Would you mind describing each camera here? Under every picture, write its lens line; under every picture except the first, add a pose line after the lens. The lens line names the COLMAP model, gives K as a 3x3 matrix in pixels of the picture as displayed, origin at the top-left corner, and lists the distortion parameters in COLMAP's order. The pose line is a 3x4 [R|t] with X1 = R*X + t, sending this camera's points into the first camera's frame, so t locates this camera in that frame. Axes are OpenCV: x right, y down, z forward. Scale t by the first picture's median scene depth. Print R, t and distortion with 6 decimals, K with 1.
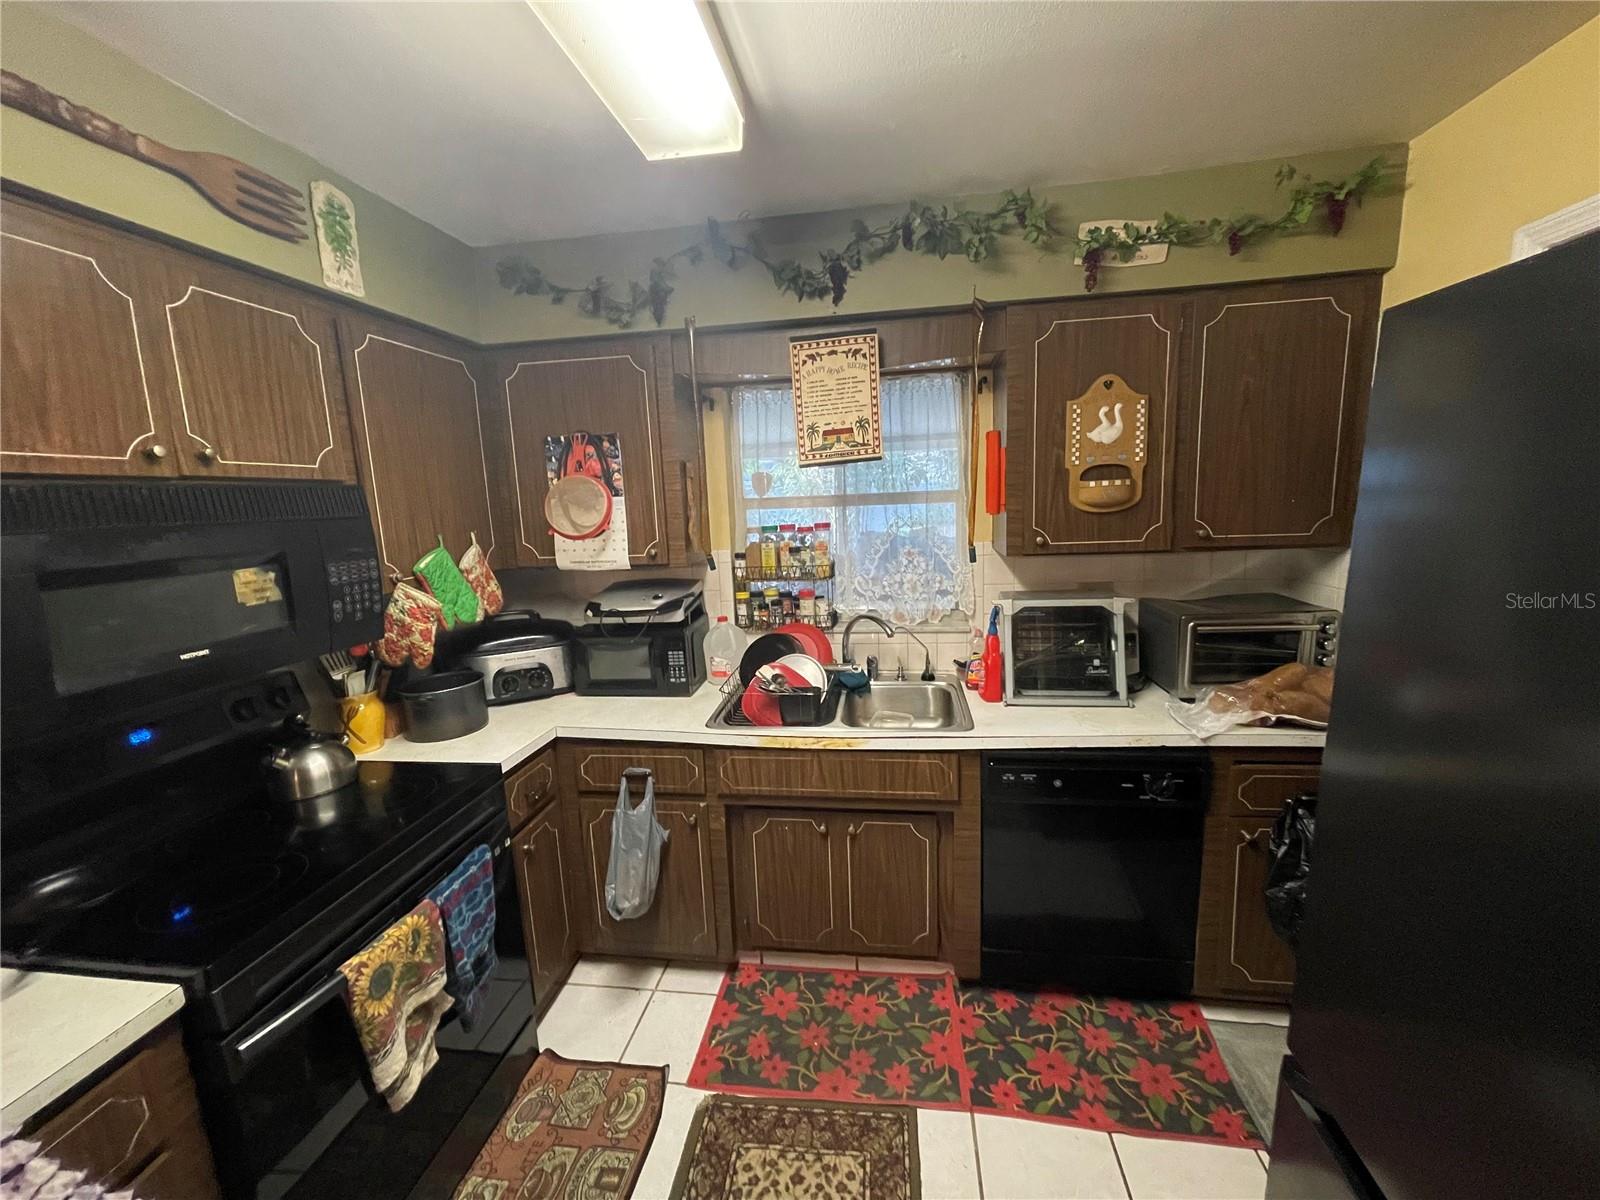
lens RADIAL K [[634.1, 0, 800.0], [0, 634.1, 600.0], [0, 0, 1]] dist [0.000254, 0.000163]
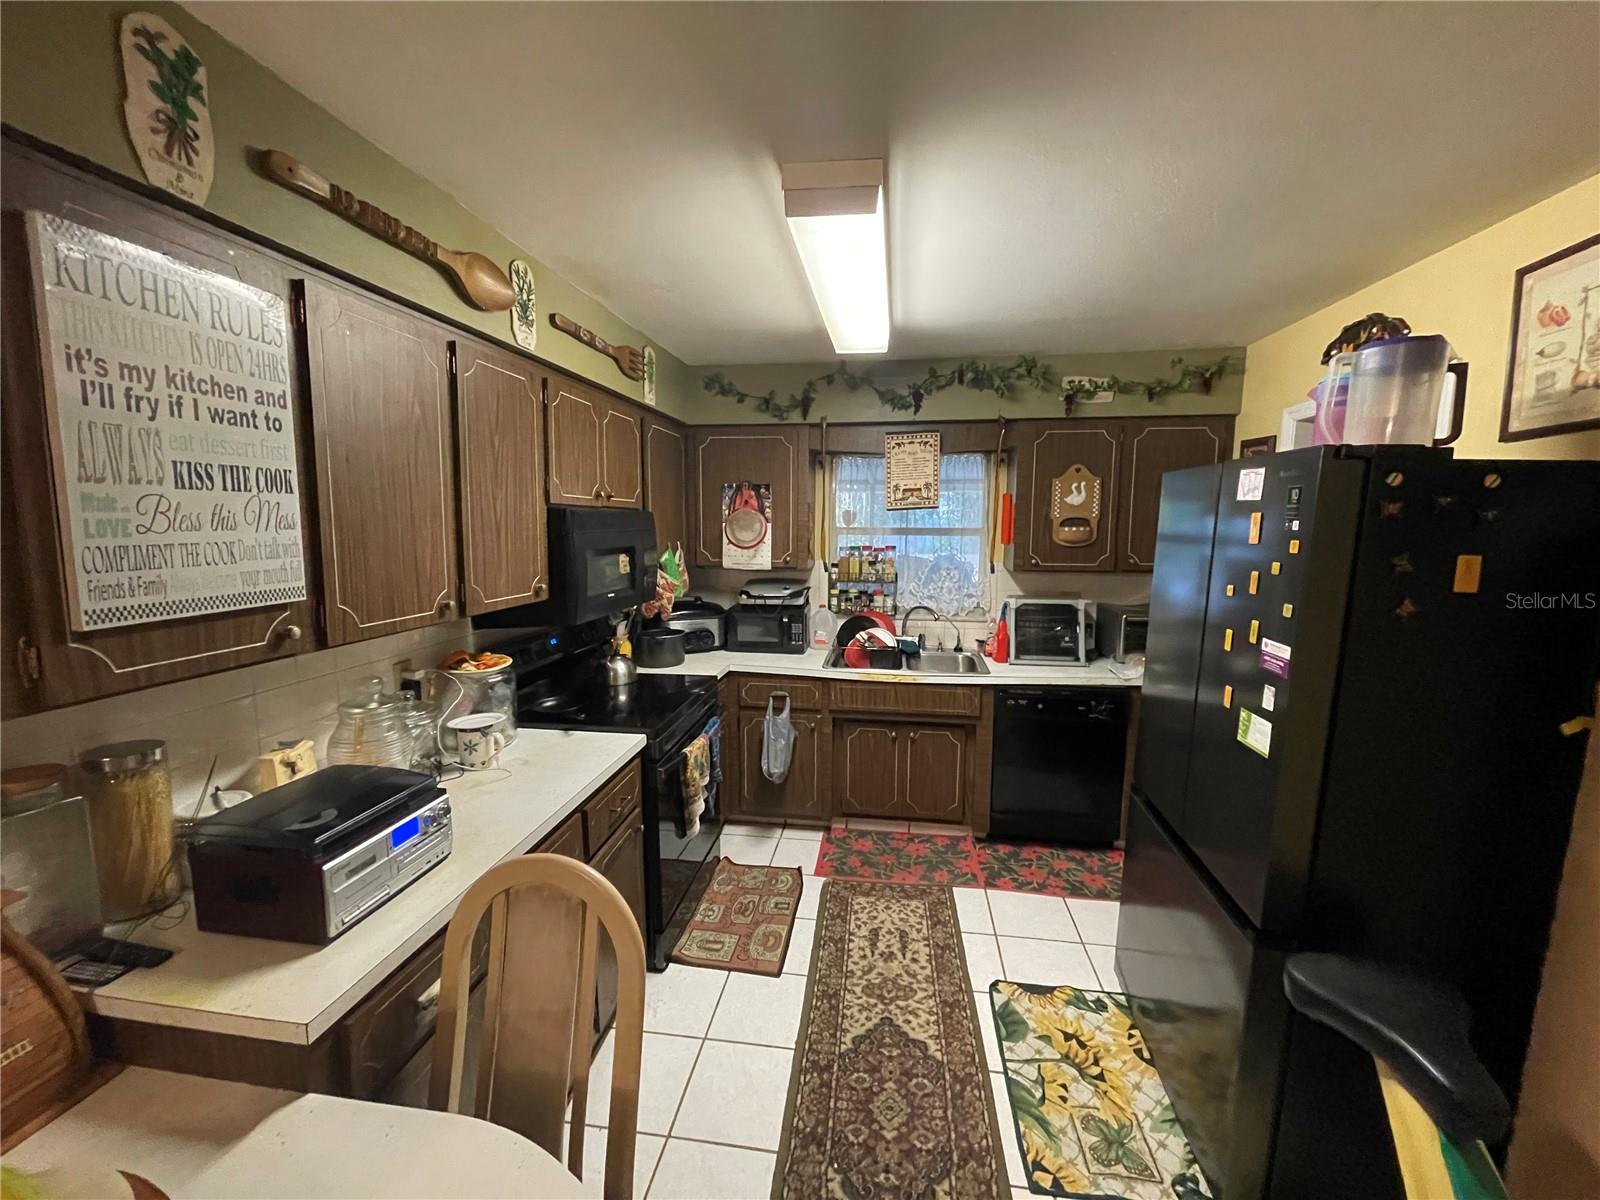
lens RADIAL K [[641.0, 0, 800.0], [0, 641.0, 600.0], [0, 0, 1]] dist [0.014129, -0.000042]
pose [[0.999004, 0.044130, 0.006598, -0.225995], [-0.043813, 0.998148, -0.042206, 0.098798], [-0.008449, 0.041875, 0.999087, -0.631201]]
